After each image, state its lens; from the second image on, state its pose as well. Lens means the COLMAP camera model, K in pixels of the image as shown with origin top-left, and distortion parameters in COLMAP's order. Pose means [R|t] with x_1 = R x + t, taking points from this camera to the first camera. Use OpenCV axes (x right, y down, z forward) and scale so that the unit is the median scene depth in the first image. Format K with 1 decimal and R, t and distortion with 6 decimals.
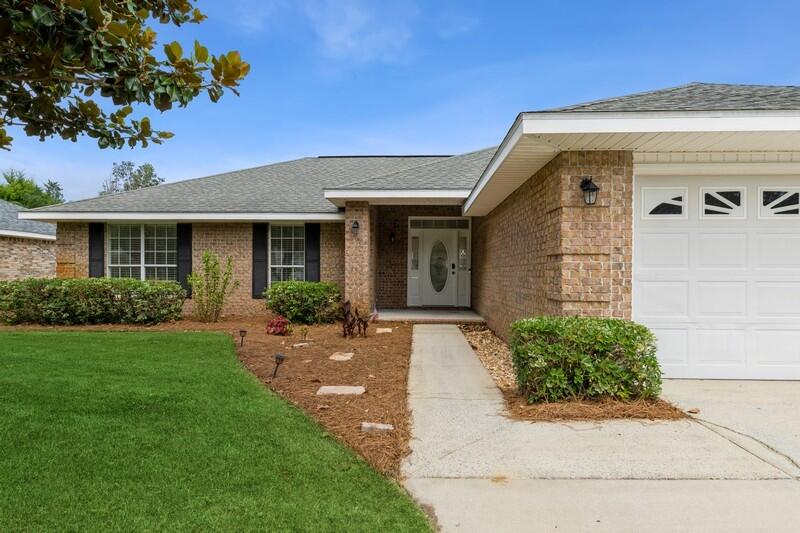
lens RADIAL K [[426.8, 0, 401.5], [0, 426.8, 281.1], [0, 0, 1]] dist [0.000938, 0.000550]
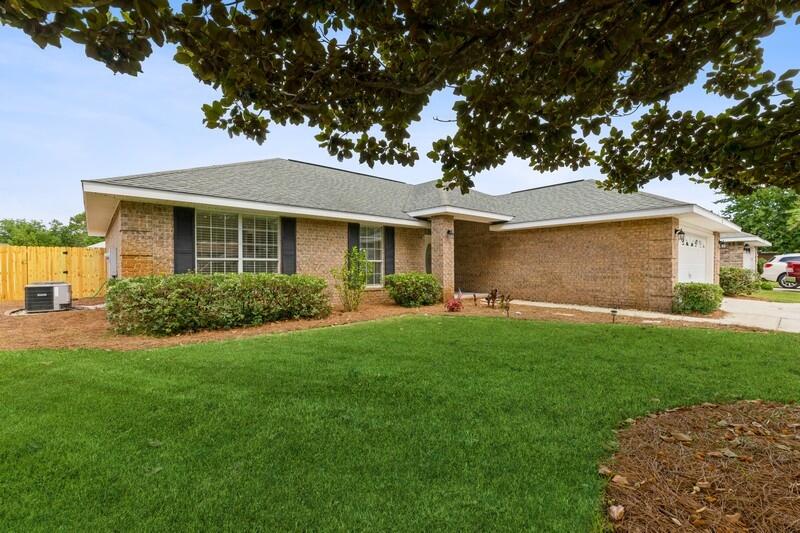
lens RADIAL K [[355.8, 0, 403.2], [0, 355.8, 274.7], [0, 0, 1]] dist [0.002404, 0.000029]
pose [[0.727932, -0.020815, 0.685333, -0.879957], [0.014272, 0.999783, 0.015206, -0.009855], [-0.685500, -0.001288, 0.728071, 0.205816]]
